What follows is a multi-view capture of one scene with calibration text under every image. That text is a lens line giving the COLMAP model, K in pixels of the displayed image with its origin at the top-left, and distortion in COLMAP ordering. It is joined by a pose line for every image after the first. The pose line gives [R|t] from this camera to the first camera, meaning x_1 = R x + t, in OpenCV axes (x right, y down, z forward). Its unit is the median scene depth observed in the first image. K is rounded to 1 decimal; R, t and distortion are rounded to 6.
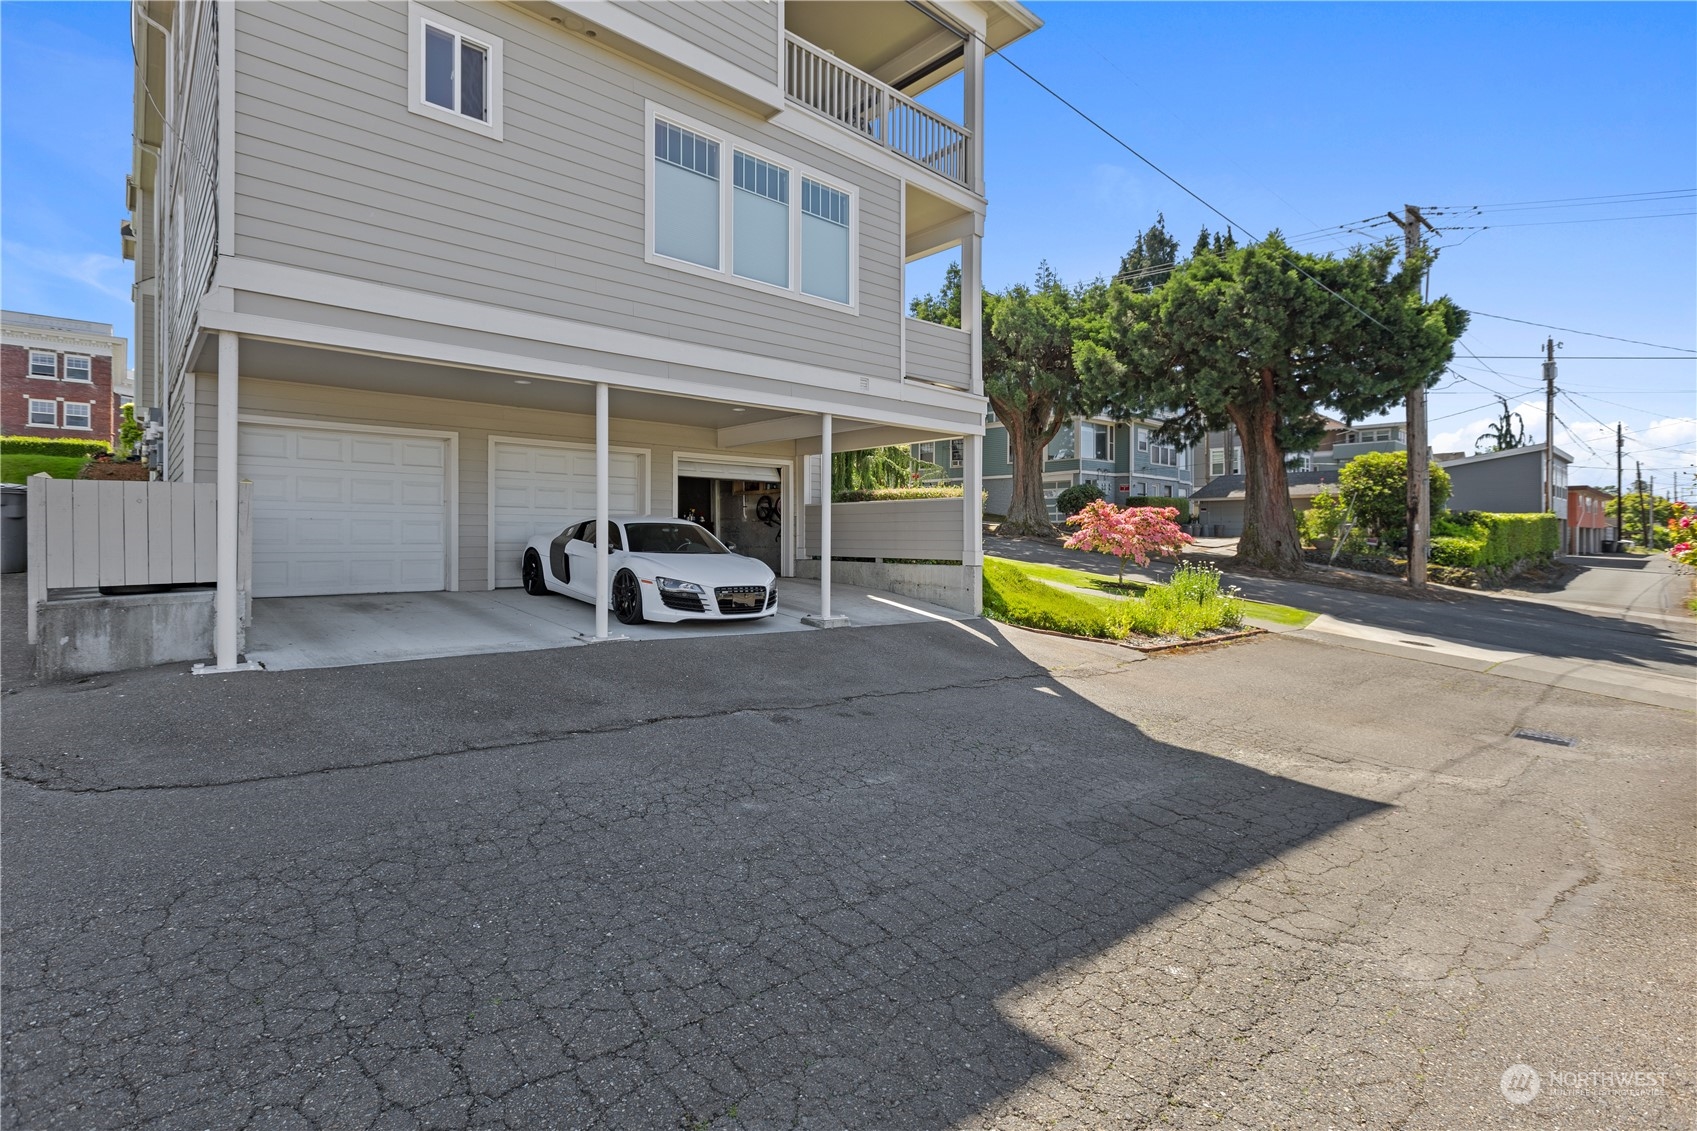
lens RADIAL K [[775.5, 0, 845.6], [0, 775.5, 543.4], [0, 0, 1]] dist [0.000230, -0.000030]
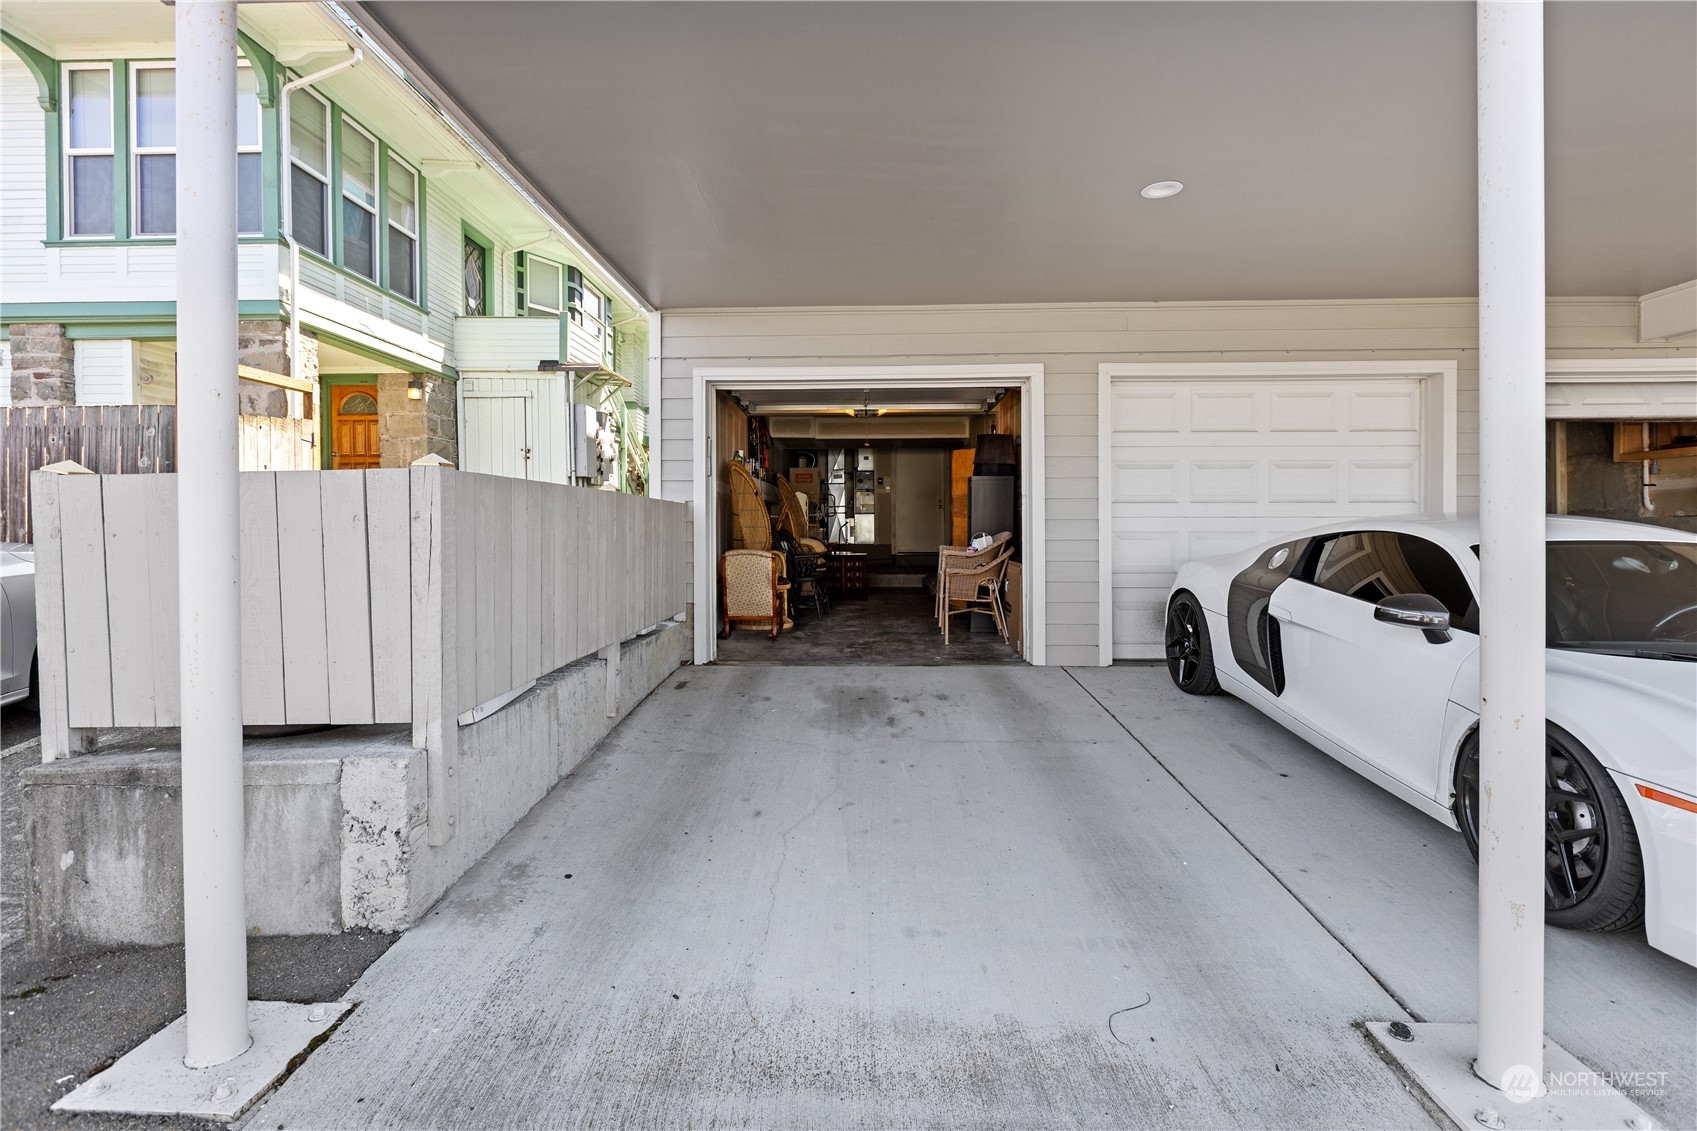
lens RADIAL K [[814.3, 0, 847.0], [0, 814.3, 531.6], [0, 0, 1]] dist [-0.005451, -0.000376]
pose [[0.717234, -0.003238, -0.696825, -0.223675], [-0.001386, 0.999981, -0.006073, -0.027221], [0.696831, 0.005321, 0.717215, 0.542352]]
